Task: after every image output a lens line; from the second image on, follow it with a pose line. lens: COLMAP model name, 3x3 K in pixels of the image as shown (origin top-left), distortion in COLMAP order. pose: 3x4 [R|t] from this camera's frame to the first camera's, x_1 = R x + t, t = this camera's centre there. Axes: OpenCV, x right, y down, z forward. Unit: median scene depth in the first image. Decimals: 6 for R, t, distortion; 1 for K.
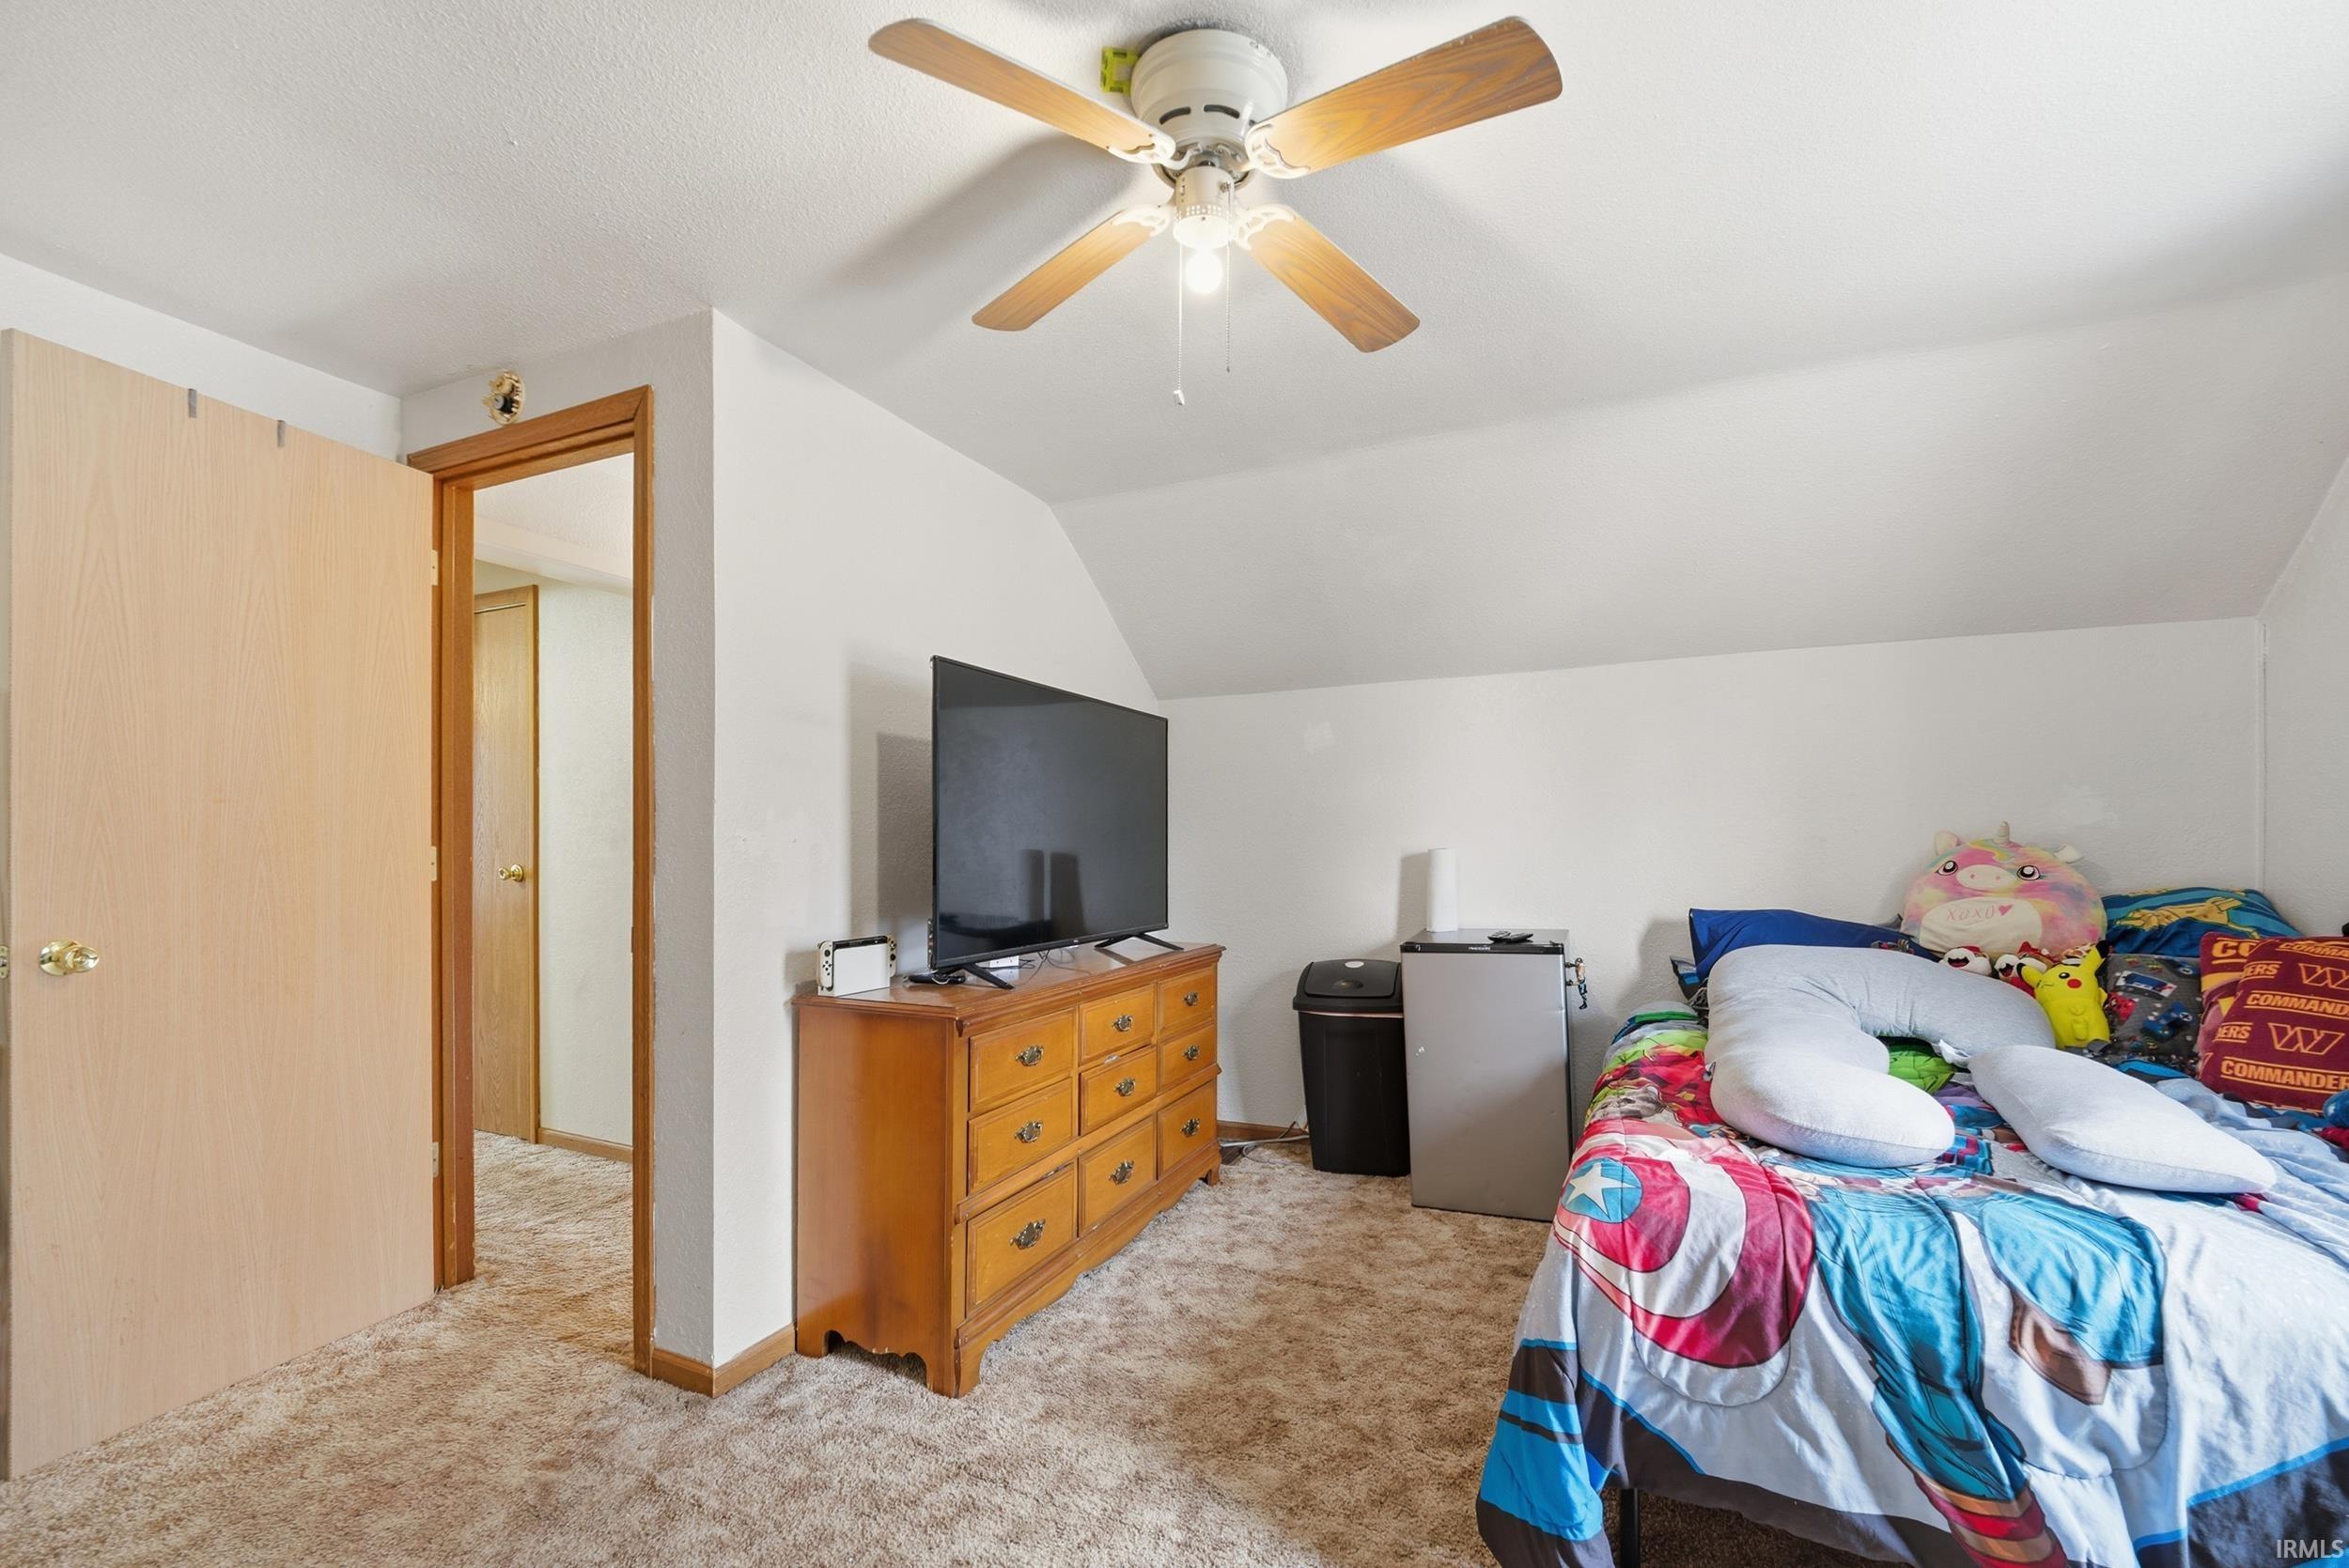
lens RADIAL K [[1001.5, 0, 1173.1], [0, 1001.5, 859.1], [0, 0, 1]] dist [-0.002486, -0.000719]
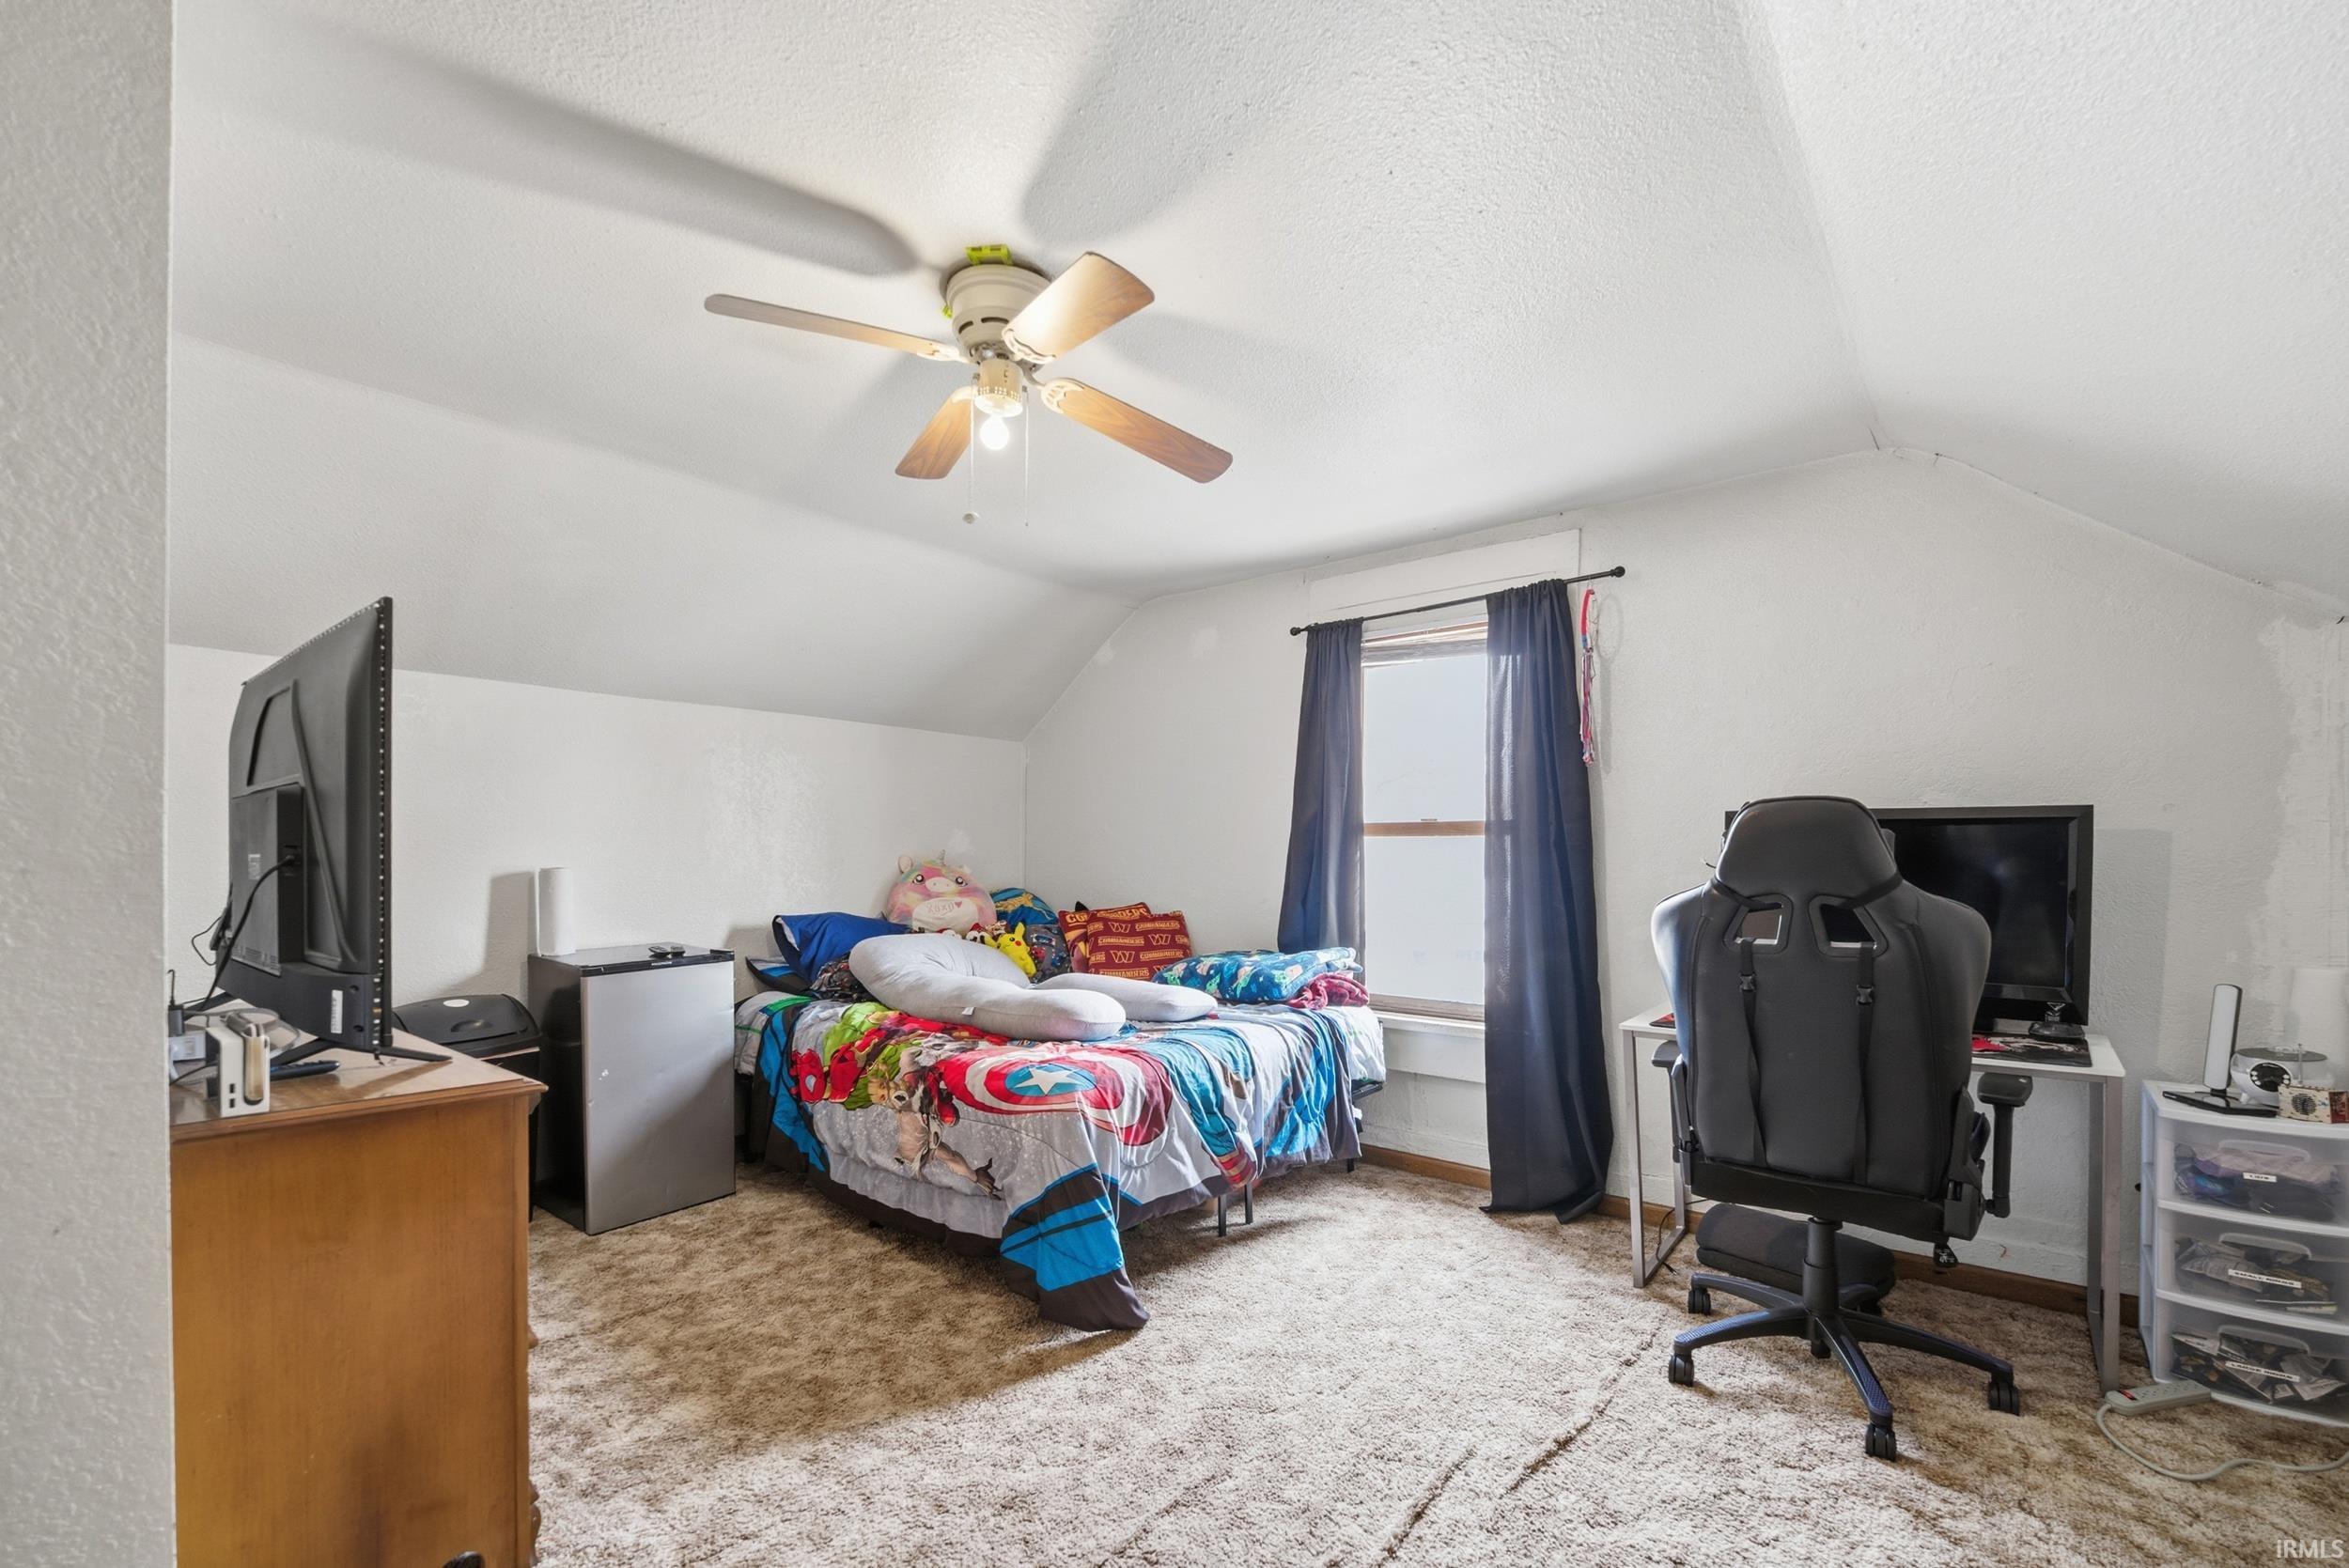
lens RADIAL K [[1001.5, 0, 1173.1], [0, 1001.5, 859.1], [0, 0, 1]] dist [-0.002486, -0.000719]
pose [[0.267590, 0.005030, 0.963520, -1.221086], [0.009347, 0.999926, -0.007816, -0.014030], [-0.963488, 0.011098, 0.267523, 0.424500]]
